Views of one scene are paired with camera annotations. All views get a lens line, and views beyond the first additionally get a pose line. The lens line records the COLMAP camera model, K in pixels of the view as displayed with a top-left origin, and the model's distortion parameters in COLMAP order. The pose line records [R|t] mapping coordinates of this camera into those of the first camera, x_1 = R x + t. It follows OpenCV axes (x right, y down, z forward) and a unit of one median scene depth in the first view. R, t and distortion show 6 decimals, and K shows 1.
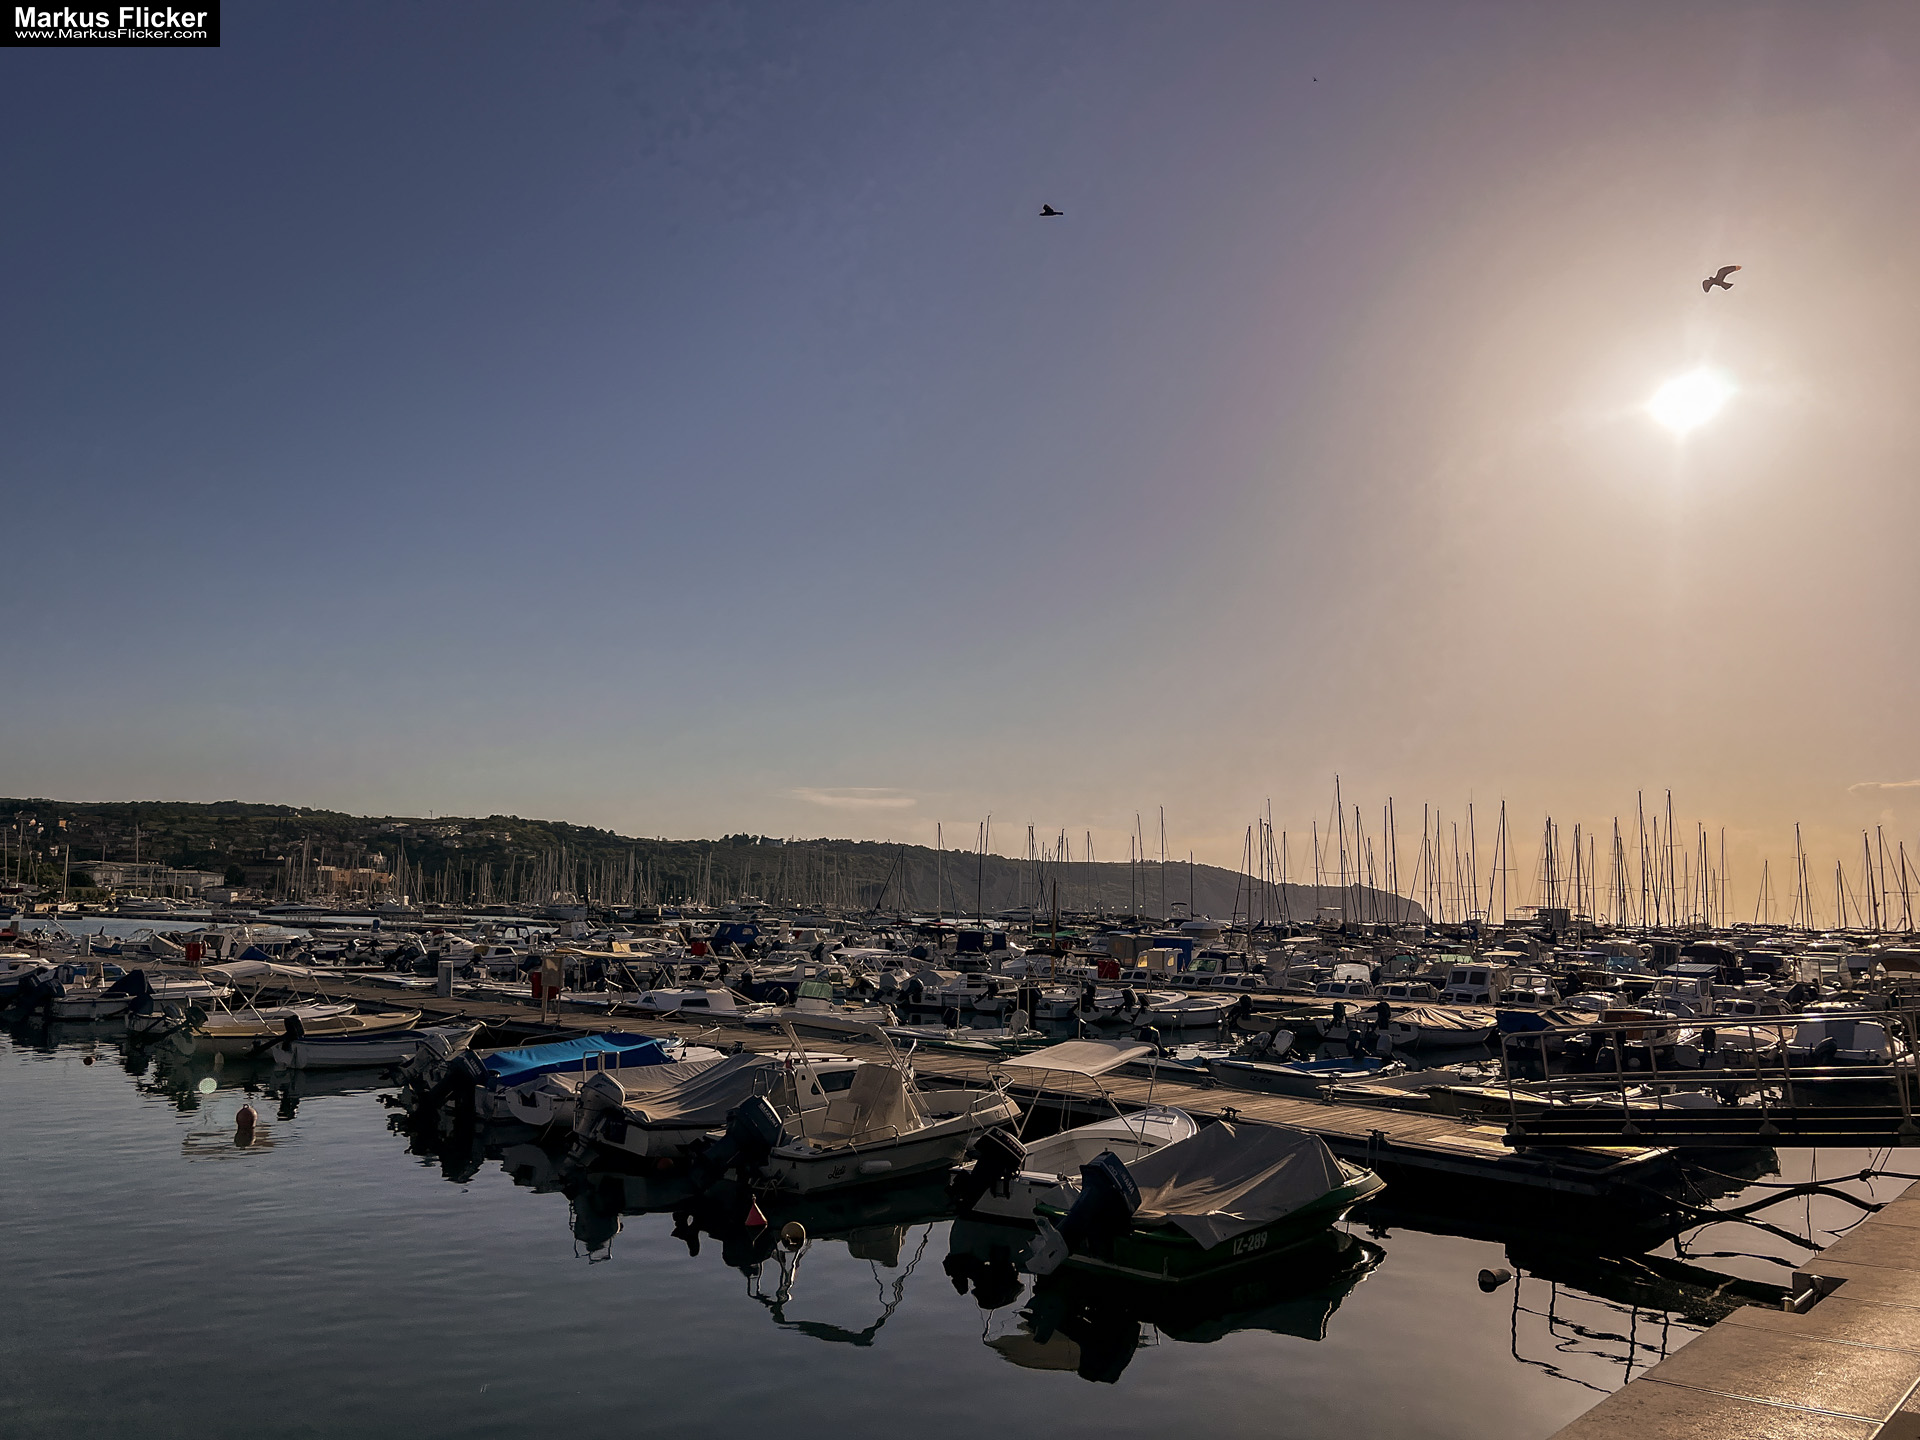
lens RADIAL K [[1401.6, 0, 960.0], [0, 1401.6, 720.0], [0, 0, 1]] dist [-0.010613, 0.009088]
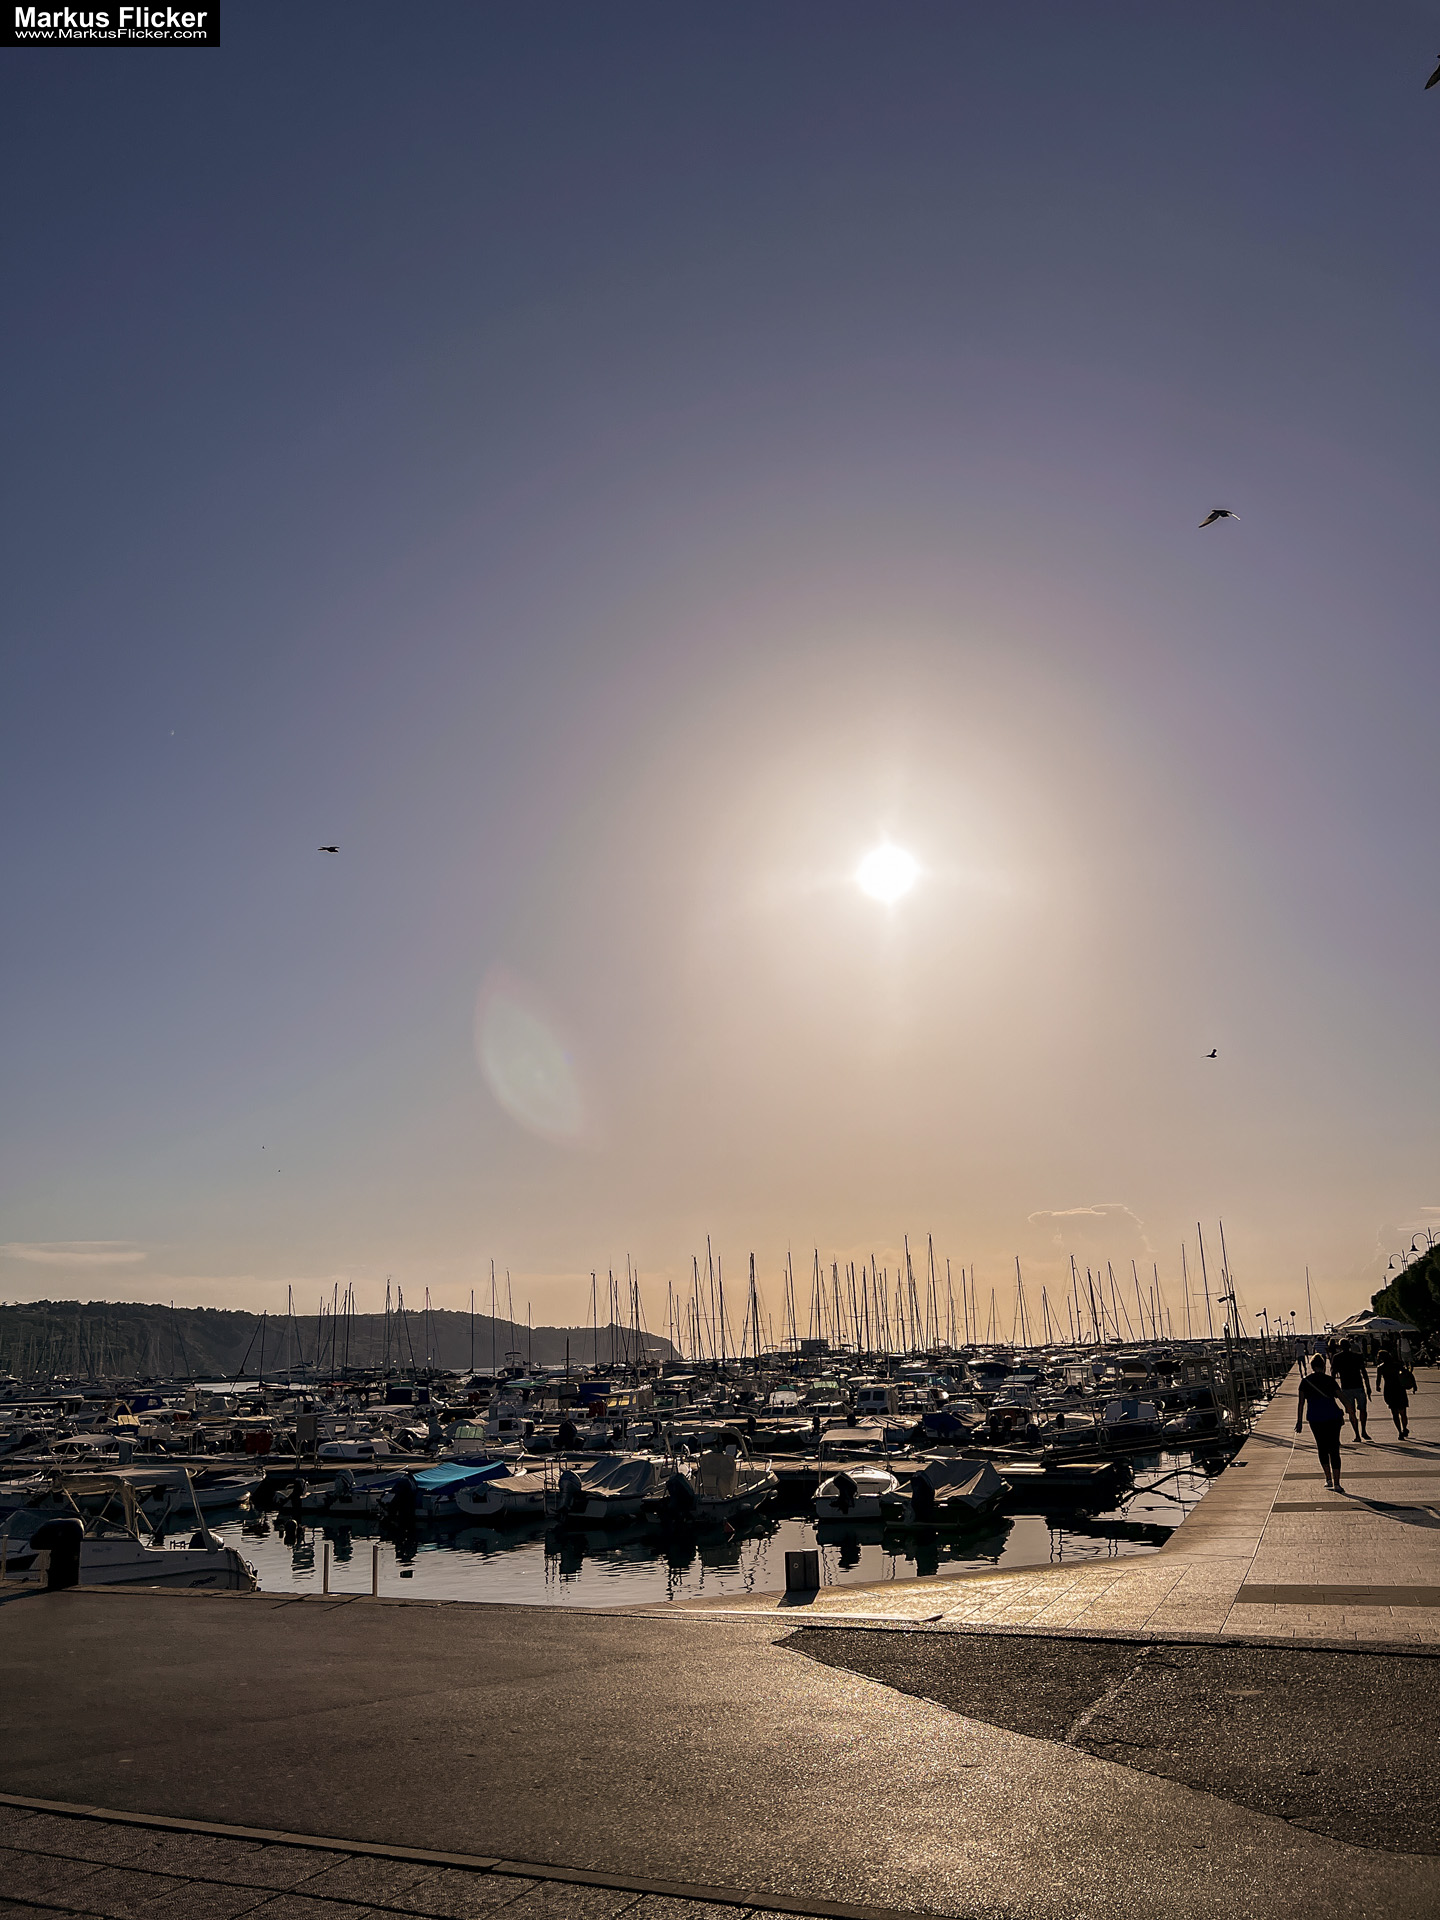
lens RADIAL K [[1424.3, 0, 674.3], [0, 1424.3, 963.5], [0, 0, 1]] dist [-0.009094, -0.027442]
pose [[0.945573, 0.033639, 0.323666, -0.353929], [0.010877, 0.990819, -0.134755, -0.060937], [-0.325228, 0.130942, 0.936526, -0.364236]]
